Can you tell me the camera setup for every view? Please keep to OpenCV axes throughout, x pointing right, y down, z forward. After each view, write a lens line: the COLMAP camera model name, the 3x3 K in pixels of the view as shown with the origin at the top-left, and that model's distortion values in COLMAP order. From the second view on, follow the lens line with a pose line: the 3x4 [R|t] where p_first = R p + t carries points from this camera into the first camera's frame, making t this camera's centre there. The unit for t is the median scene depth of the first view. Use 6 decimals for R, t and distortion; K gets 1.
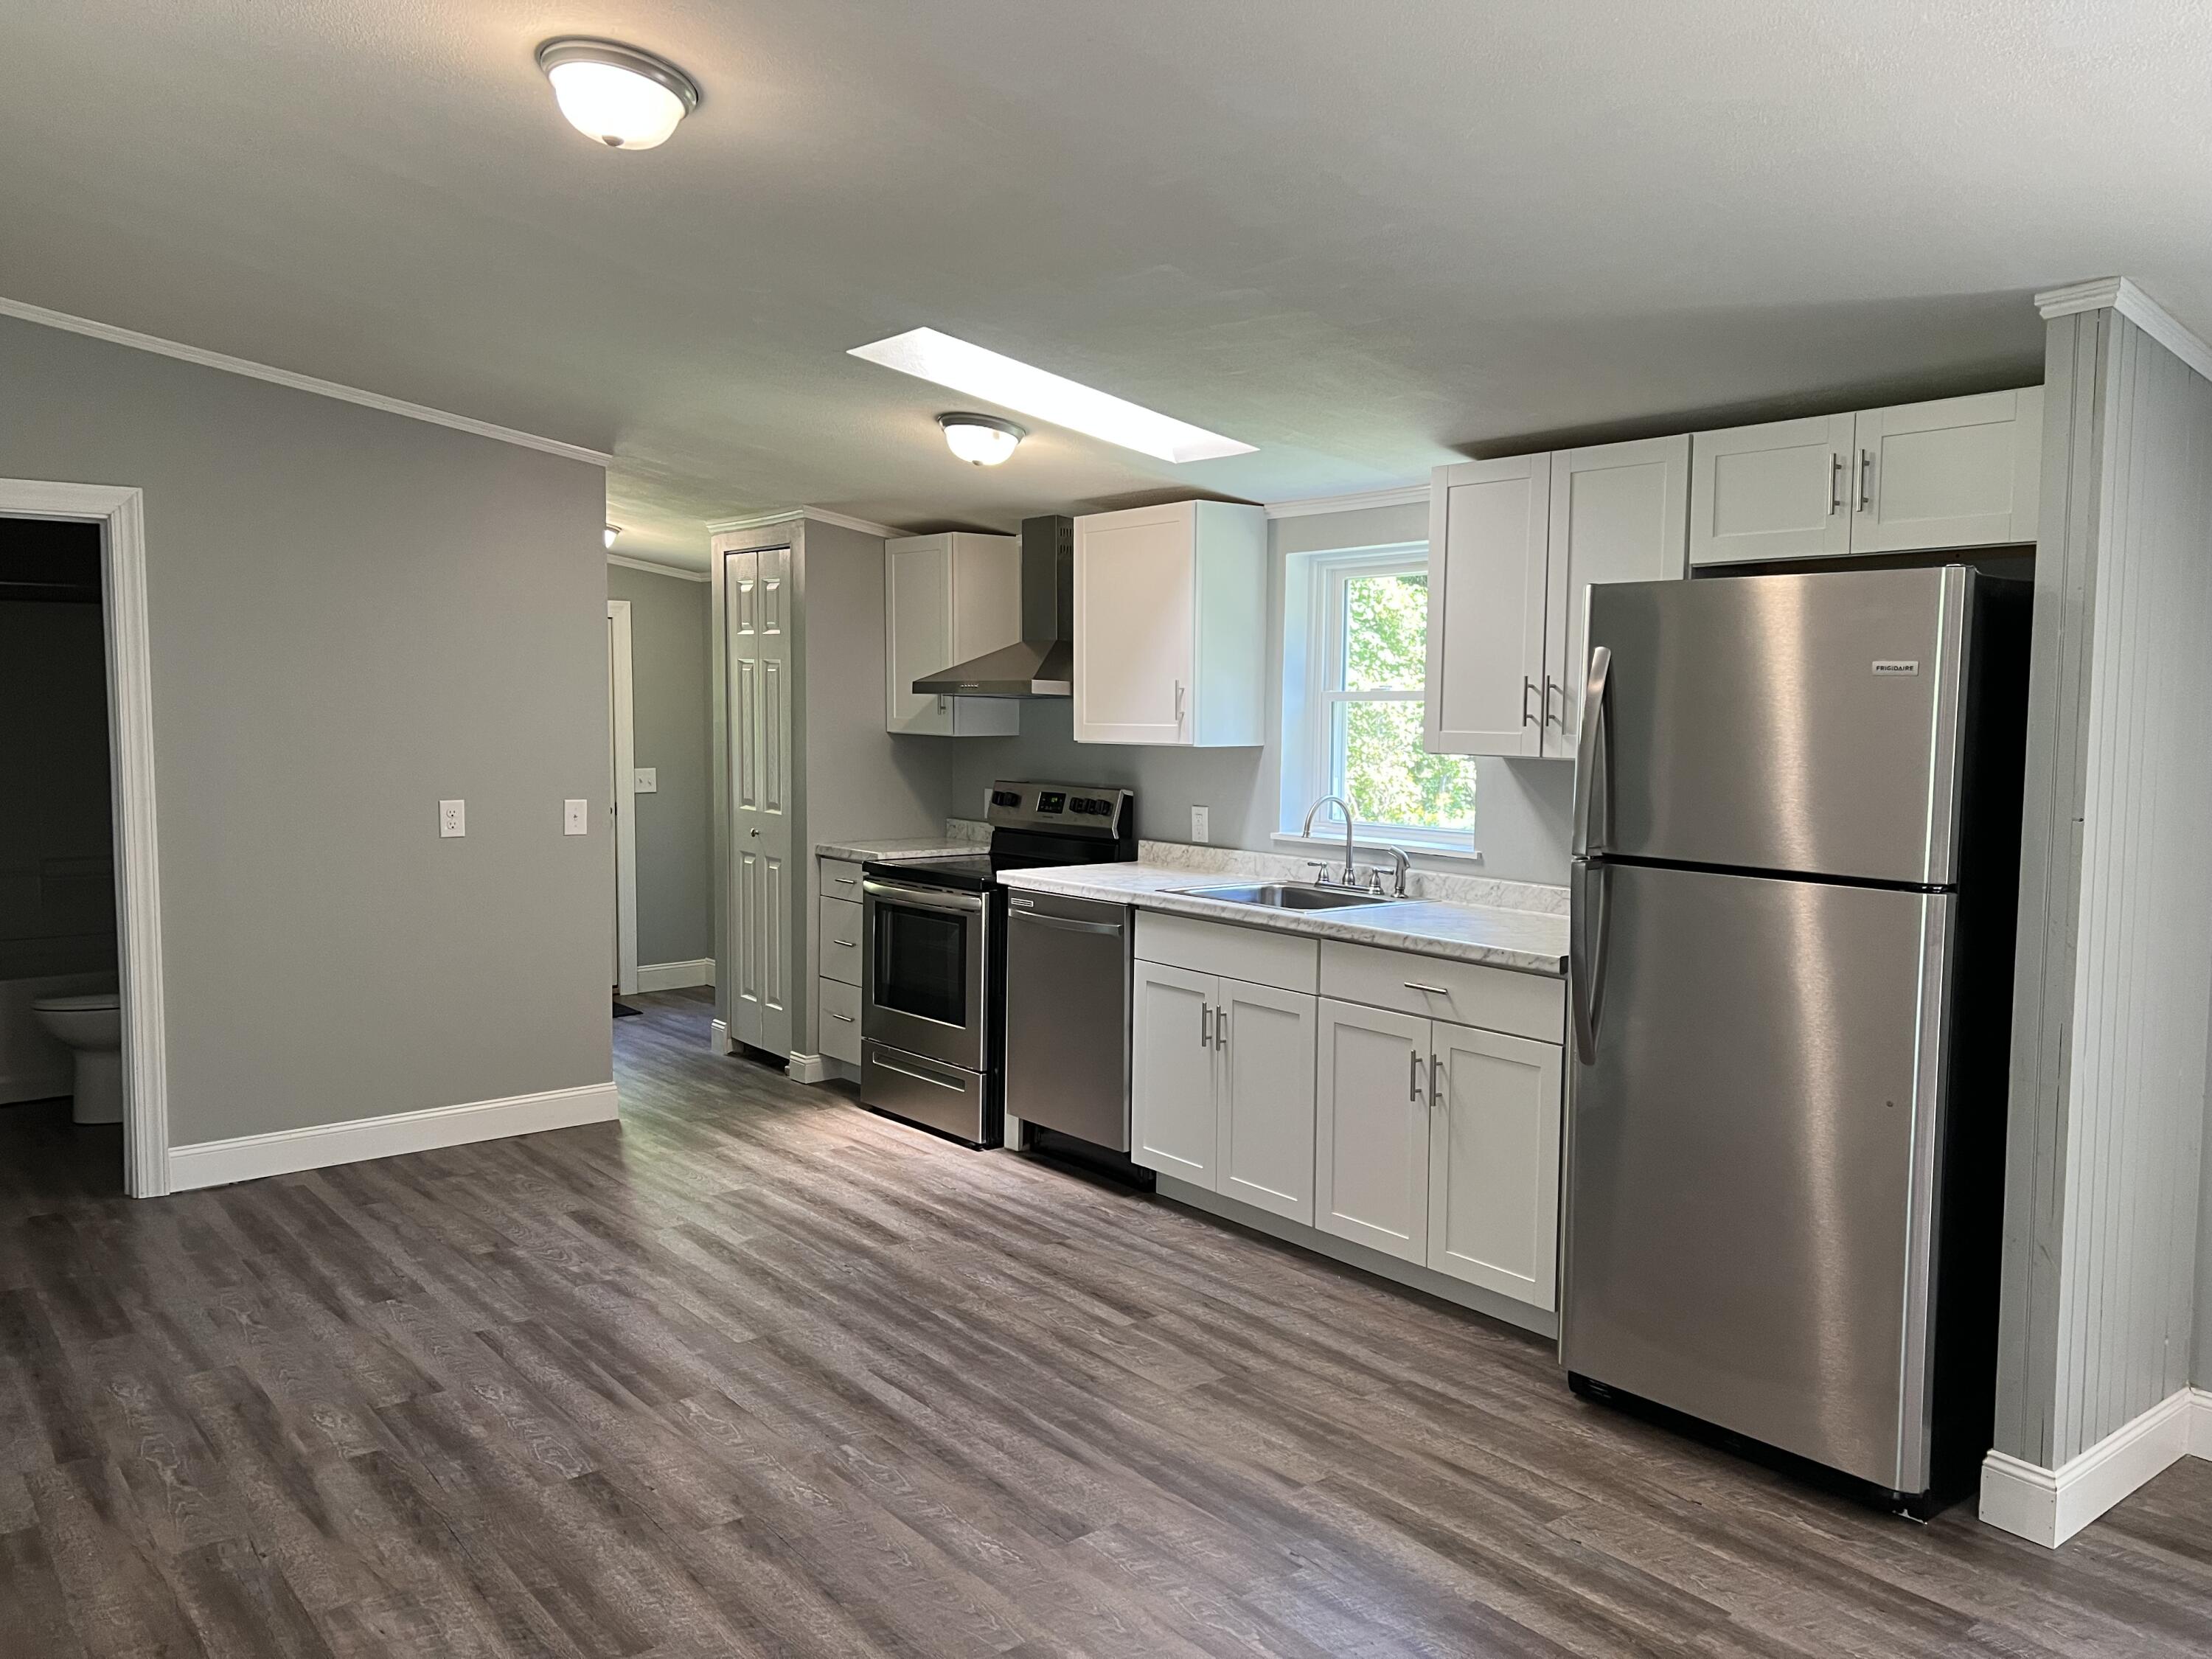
lens RADIAL K [[1636.2, 0, 1106.0], [0, 1636.2, 829.5], [0, 0, 1]] dist [0.085690, -0.000888]
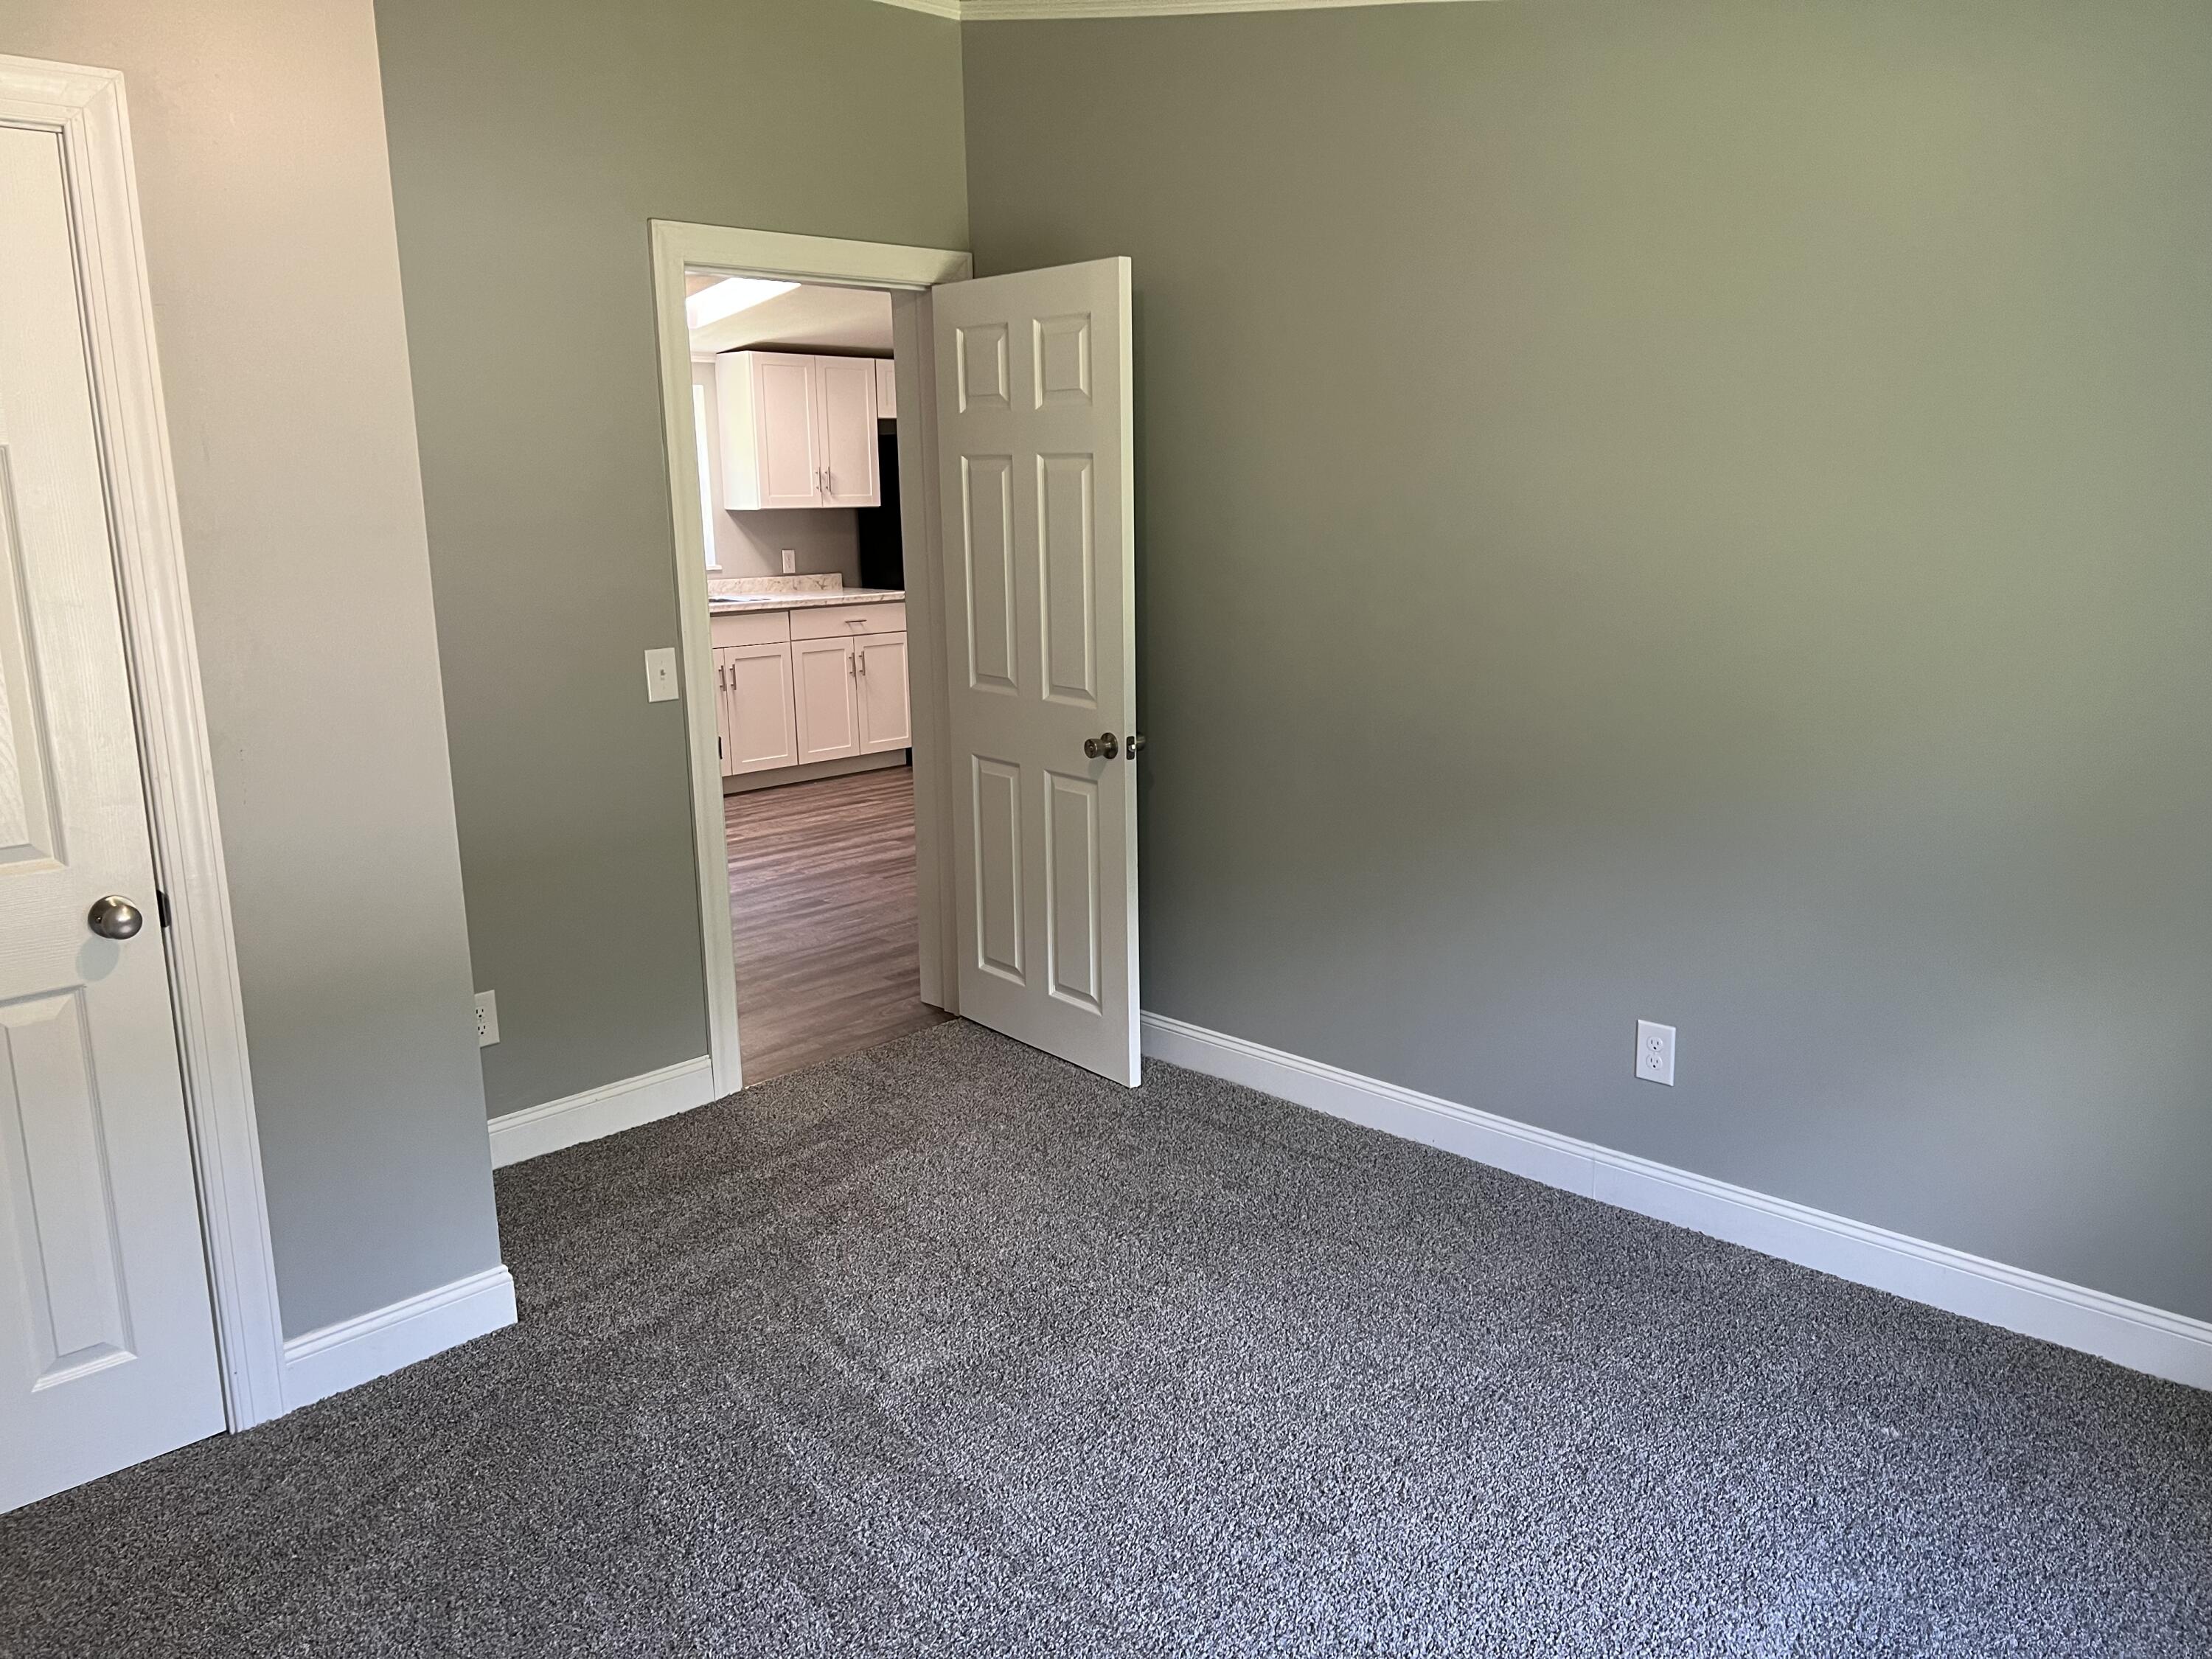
lens RADIAL K [[1636.2, 0, 1106.0], [0, 1636.2, 829.5], [0, 0, 1]] dist [0.085690, -0.000888]
pose [[-0.121520, -0.208410, 0.970463, -1.702892], [0.092543, 0.971071, 0.220129, -0.066443], [-0.988266, 0.116560, -0.098717, 0.818026]]
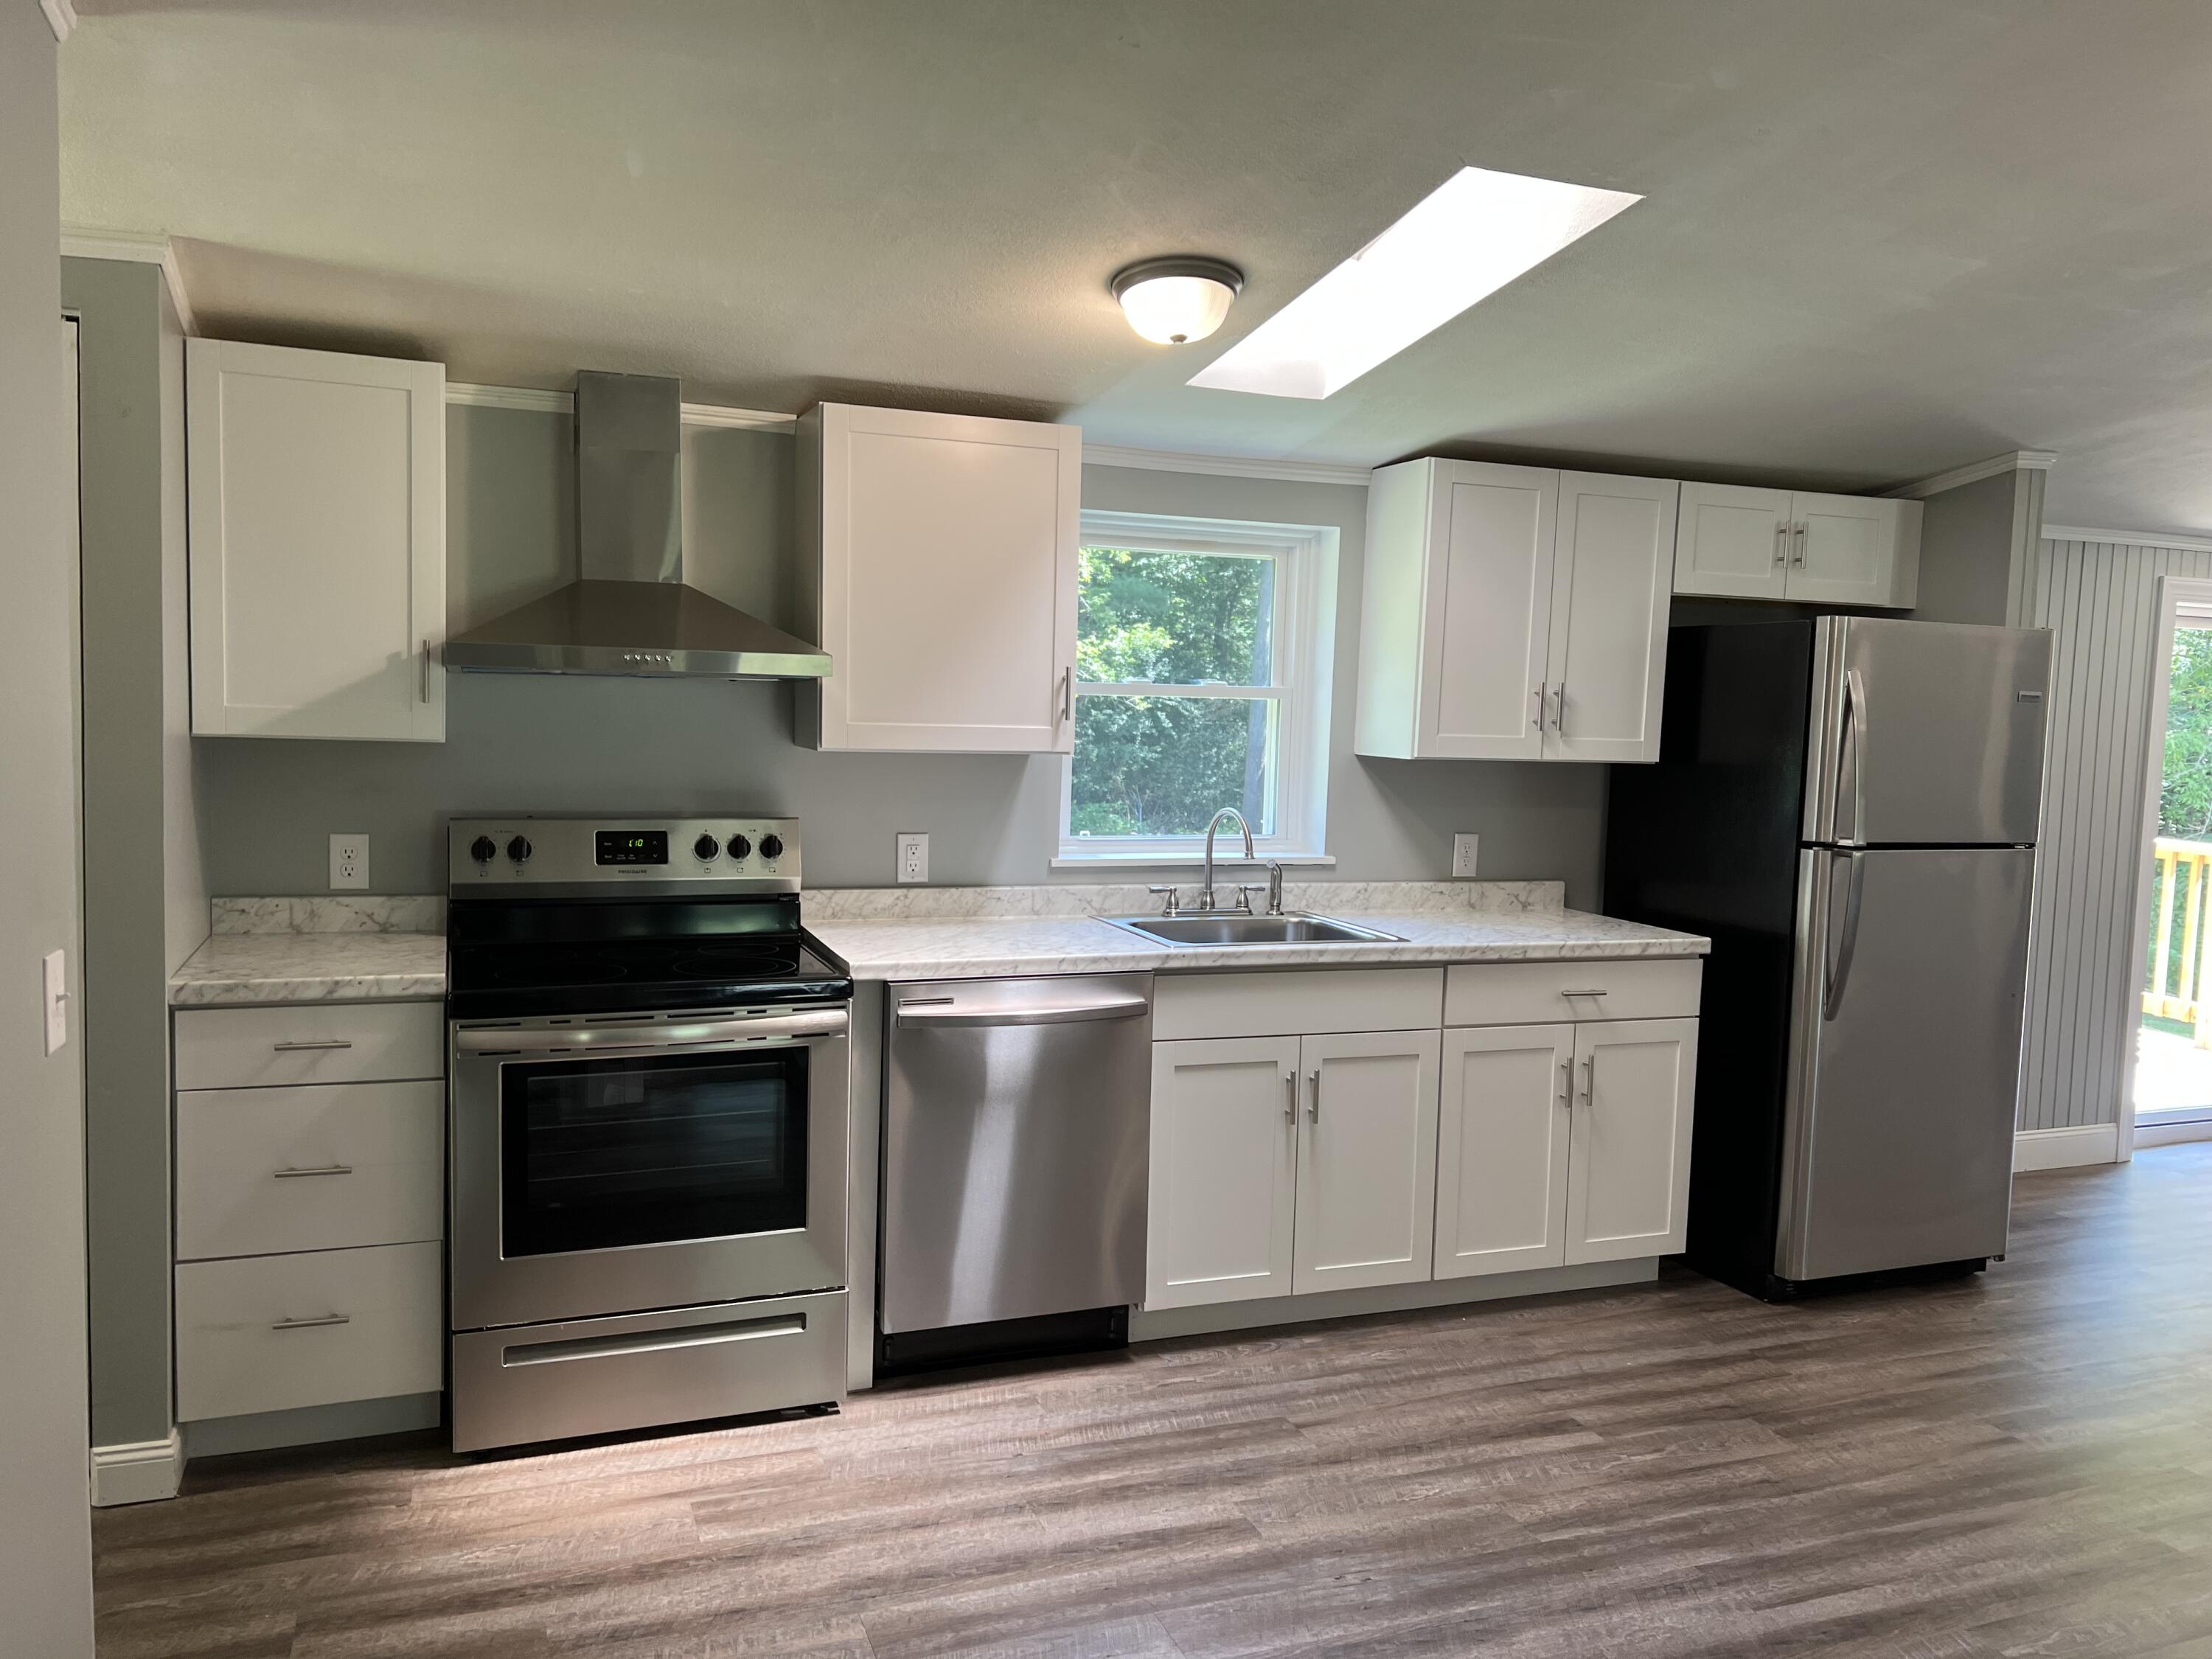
lens RADIAL K [[1674.0, 0, 1106.0], [0, 1674.0, 829.5], [0, 0, 1]] dist [0.028542, -0.001555]
pose [[0.305937, -0.076711, 0.948956, -0.769607], [0.044799, 0.996804, 0.066136, -0.075456], [-0.950997, 0.022279, 0.308396, 0.849871]]
